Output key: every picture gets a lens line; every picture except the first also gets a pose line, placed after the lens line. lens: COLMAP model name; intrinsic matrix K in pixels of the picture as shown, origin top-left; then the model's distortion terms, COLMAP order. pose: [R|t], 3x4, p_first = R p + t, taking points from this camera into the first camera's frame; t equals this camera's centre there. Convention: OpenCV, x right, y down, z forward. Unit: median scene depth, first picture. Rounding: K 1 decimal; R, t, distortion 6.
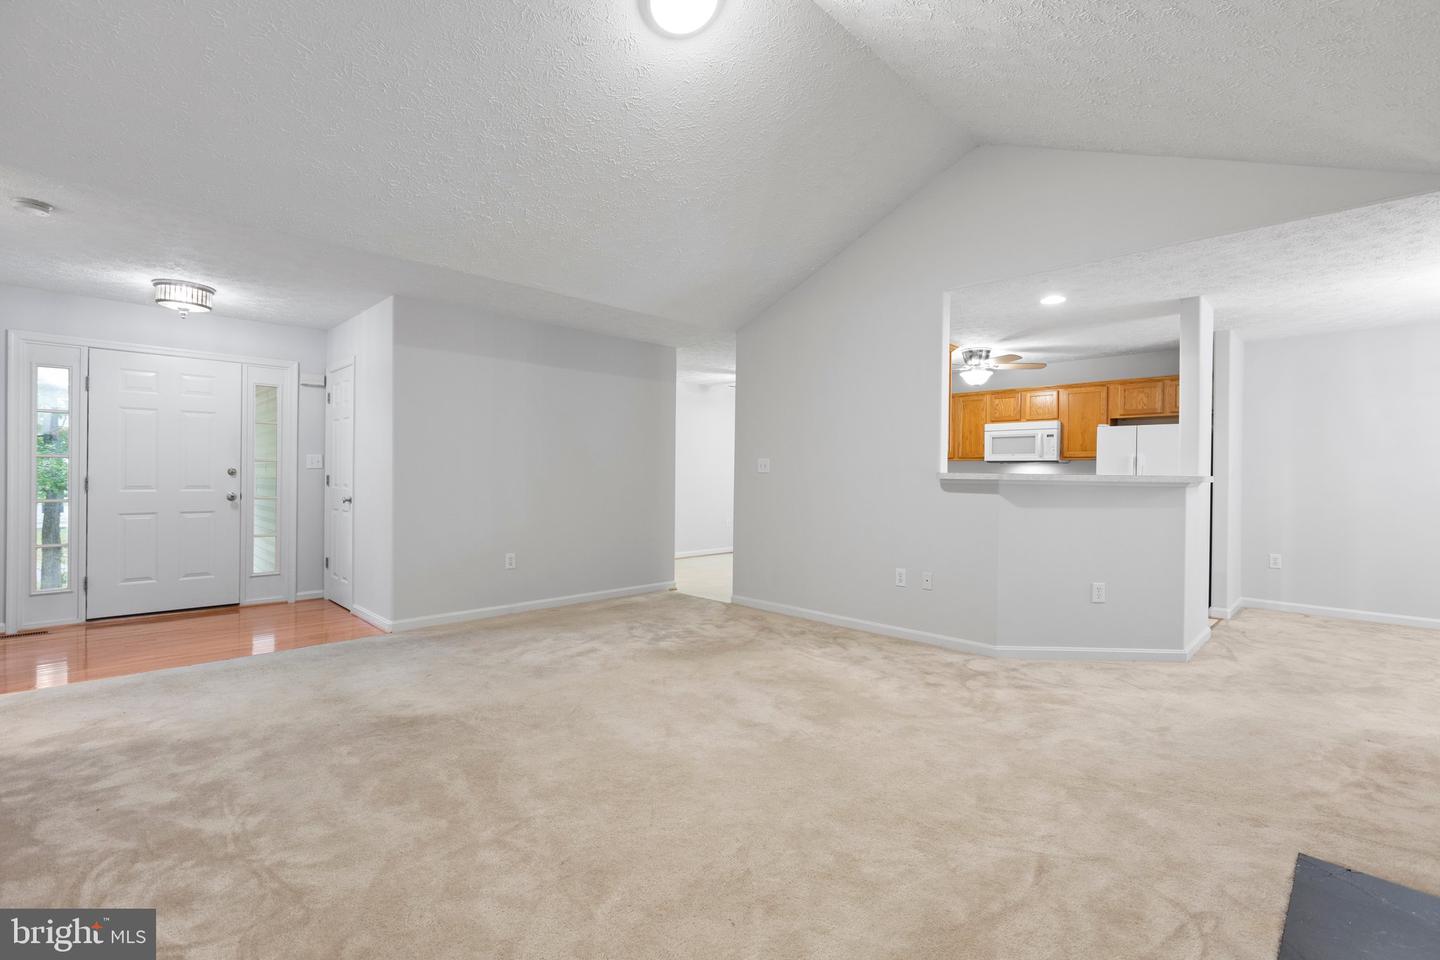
lens RADIAL K [[646.9, 0, 724.1], [0, 646.9, 476.2], [0, 0, 1]] dist [-0.000477, -0.000263]
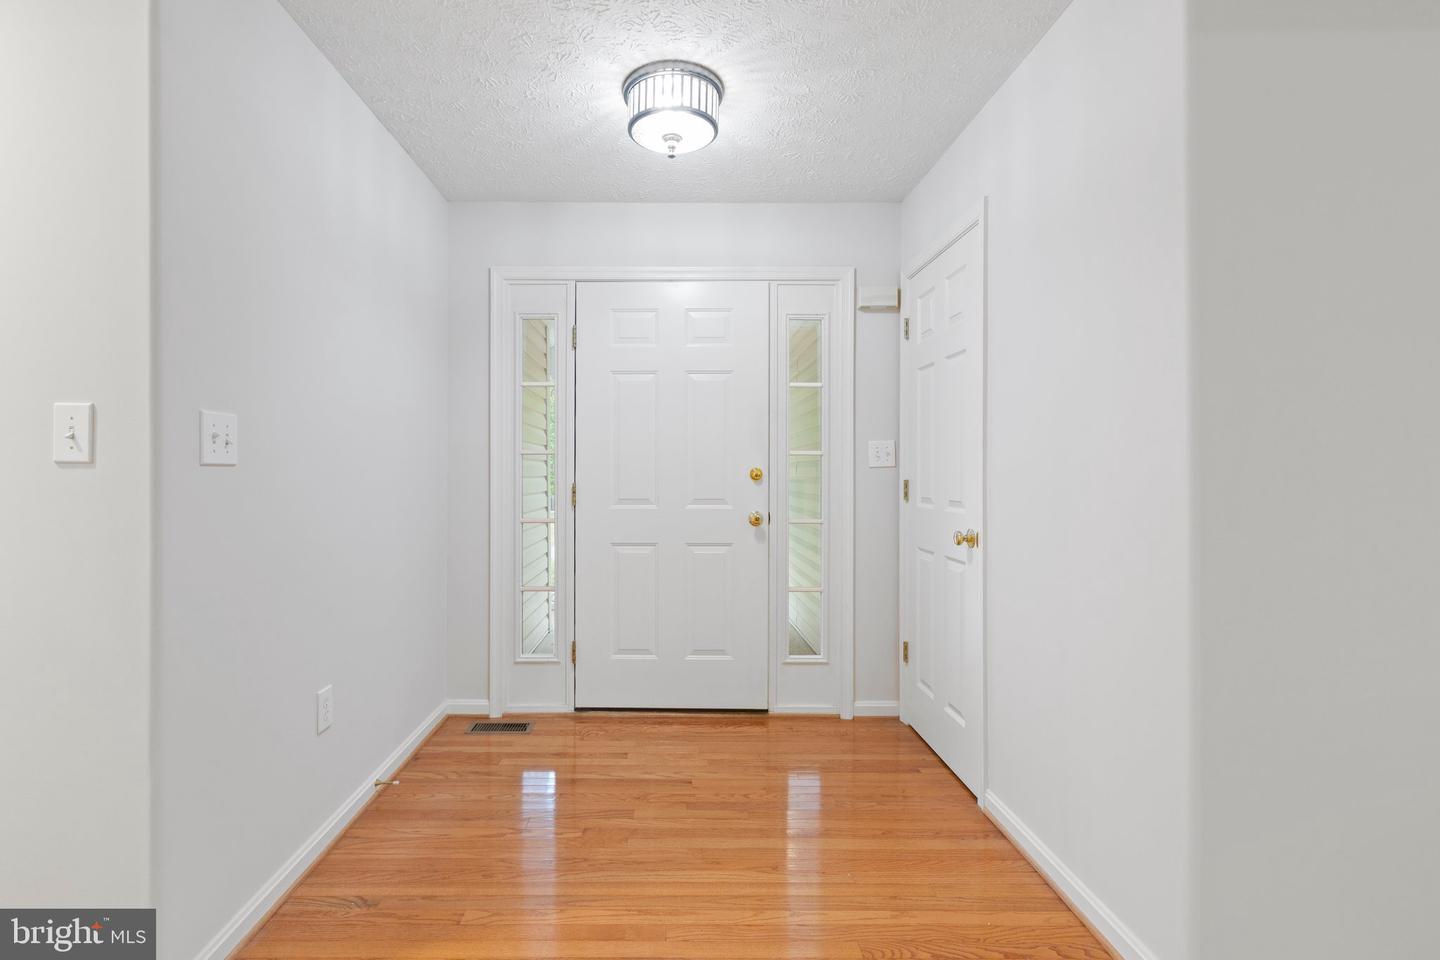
lens RADIAL K [[643.1, 0, 721.9], [0, 643.1, 484.8], [0, 0, 1]] dist [-0.001453, 0.000447]
pose [[0.756507, 0.002255, -0.653981, -0.415772], [0.005394, 0.999939, 0.009688, -0.003640], [0.653963, -0.010857, 0.756449, 0.554975]]
